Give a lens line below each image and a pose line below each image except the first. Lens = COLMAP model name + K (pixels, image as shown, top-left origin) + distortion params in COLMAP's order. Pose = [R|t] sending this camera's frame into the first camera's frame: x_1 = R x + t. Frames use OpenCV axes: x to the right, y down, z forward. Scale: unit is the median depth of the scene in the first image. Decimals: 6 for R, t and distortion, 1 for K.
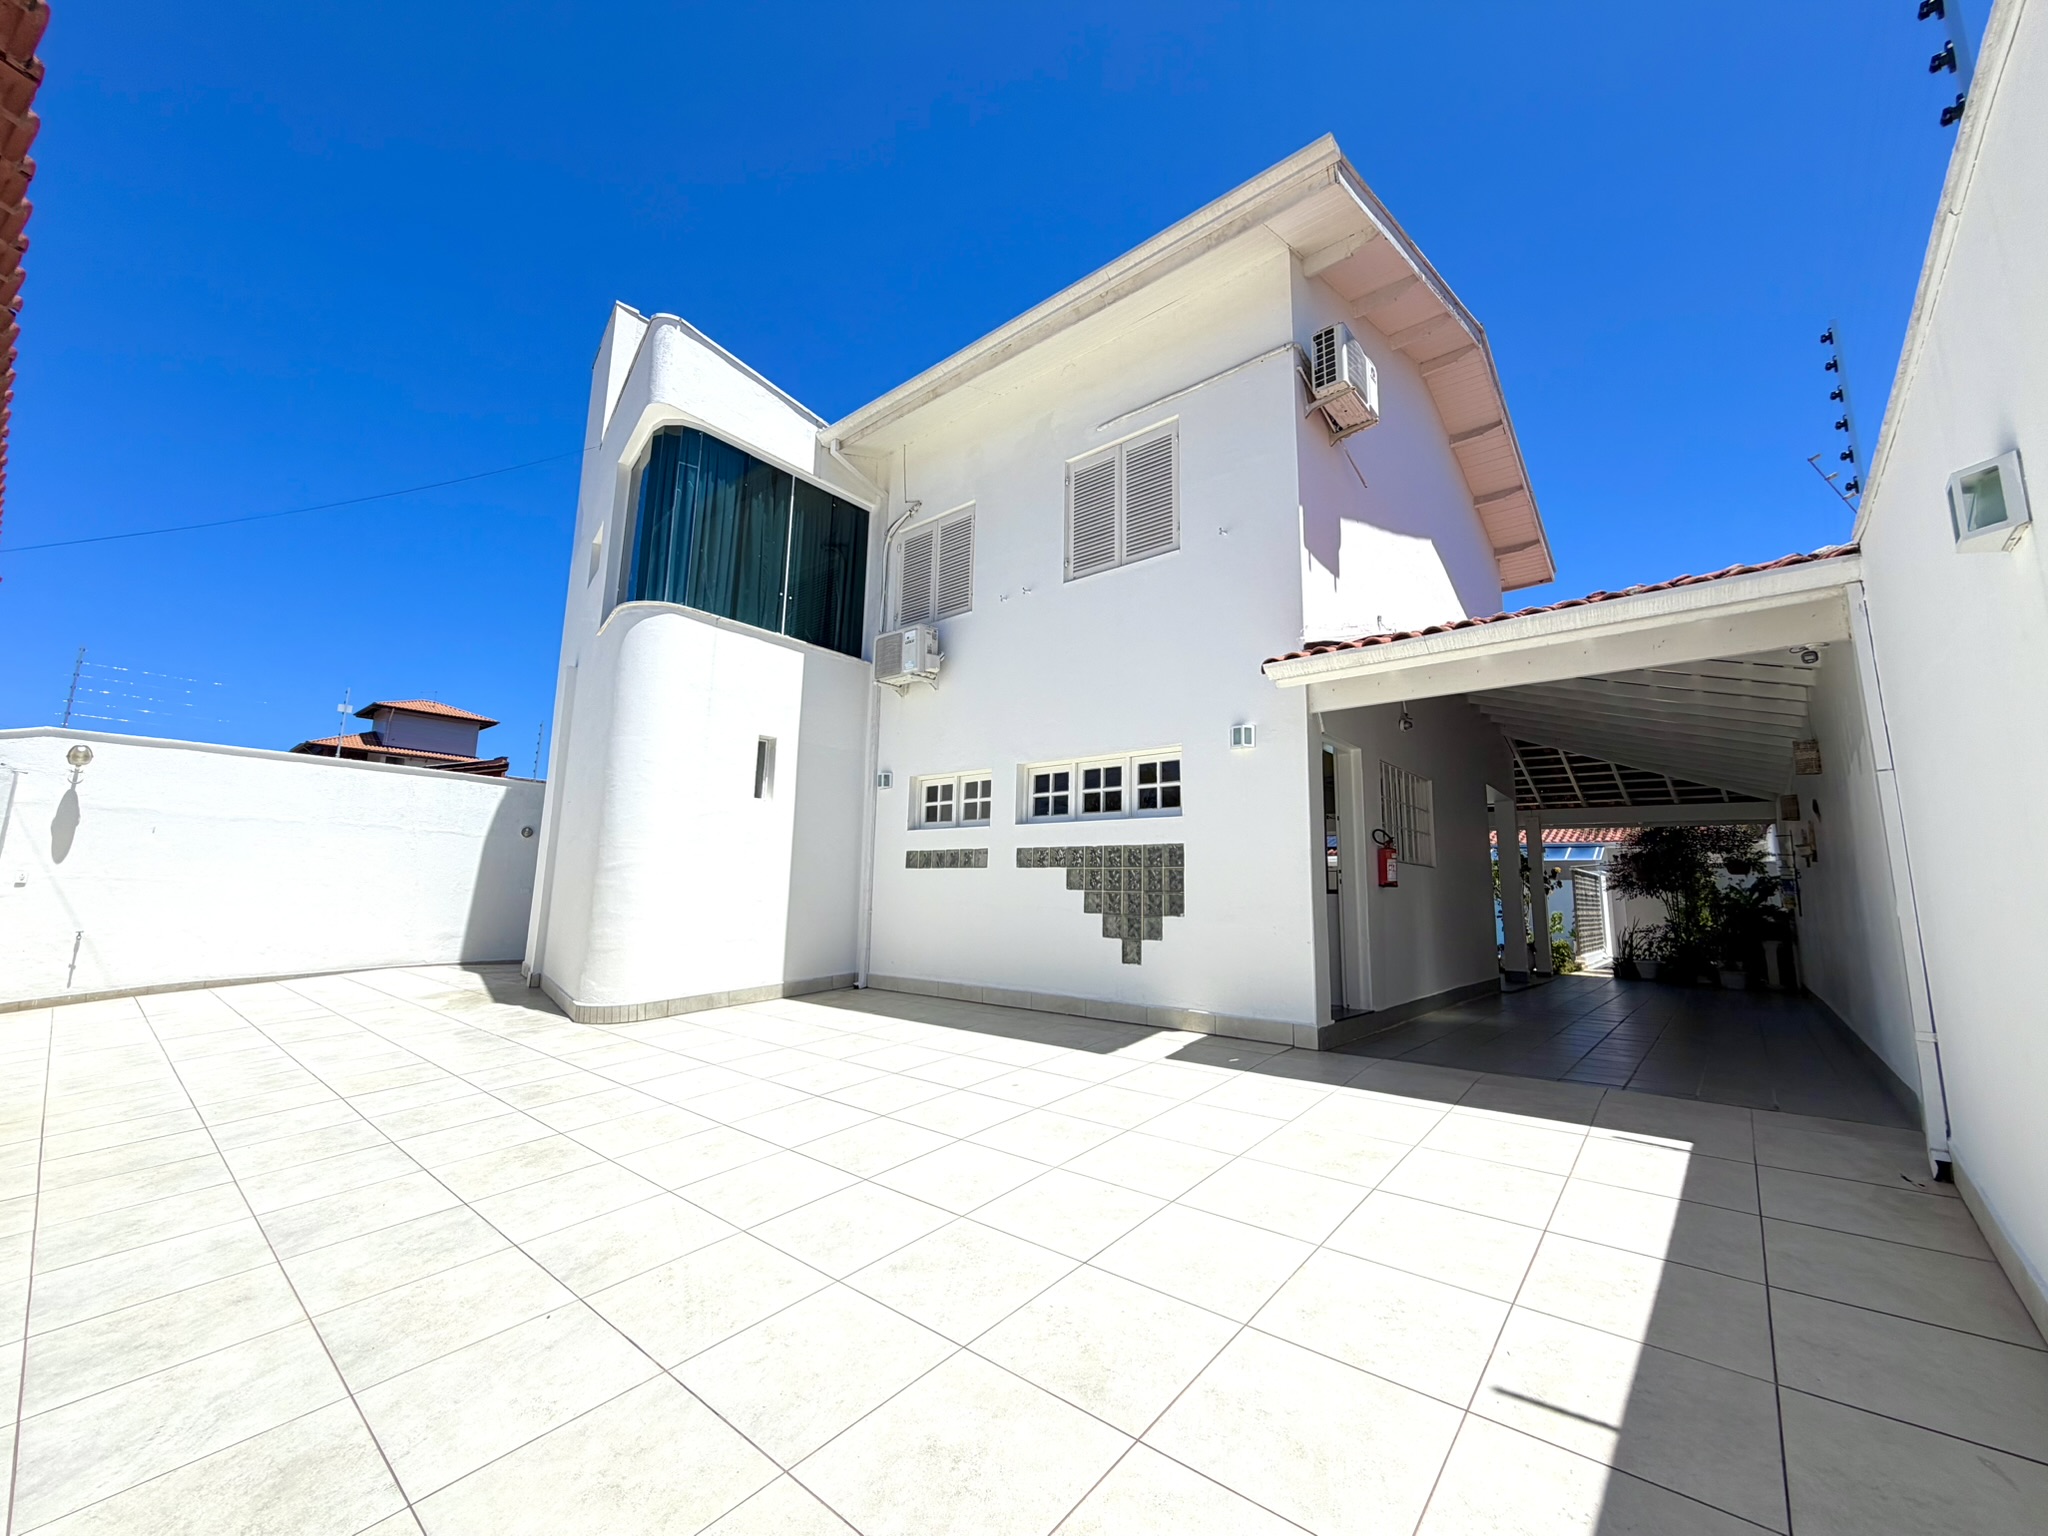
lens RADIAL K [[815.8, 0, 1016.3], [0, 815.8, 766.8], [0, 0, 1]] dist [-0.000624, -0.000655]
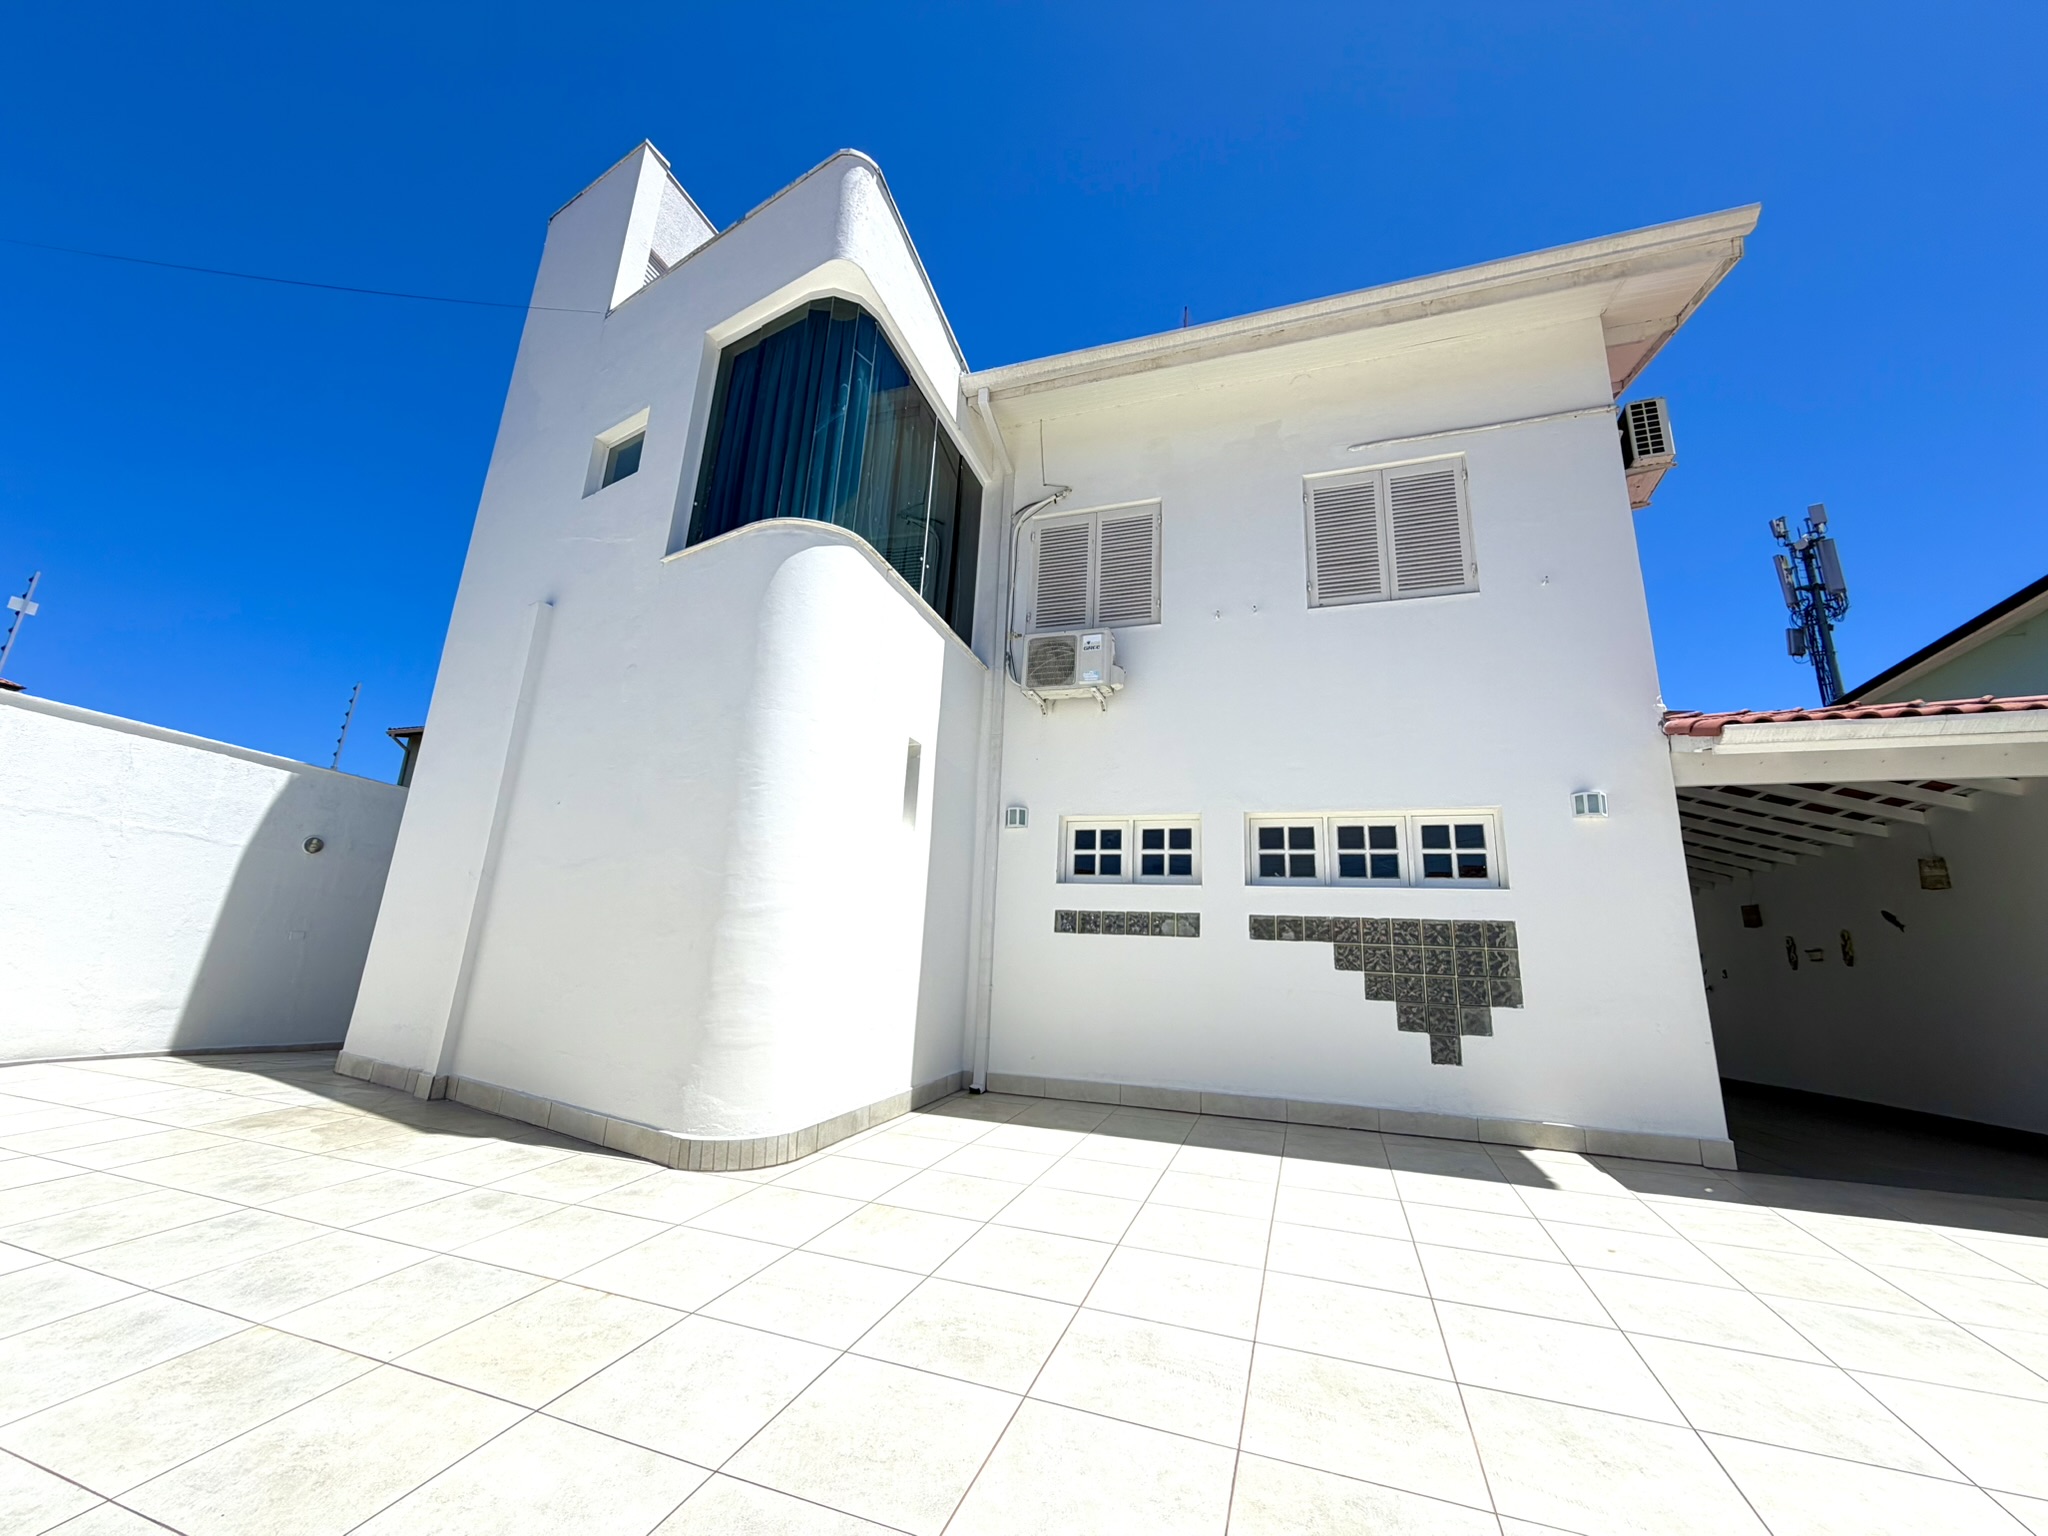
lens RADIAL K [[815.8, 0, 1022.7], [0, 815.8, 767.5], [0, 0, 1]] dist [-0.000624, -0.000655]
pose [[0.931829, 0.118087, 0.343149, -0.499663], [-0.089039, 0.991069, -0.099268, 0.054209], [-0.351806, 0.061947, 0.934021, 0.308932]]
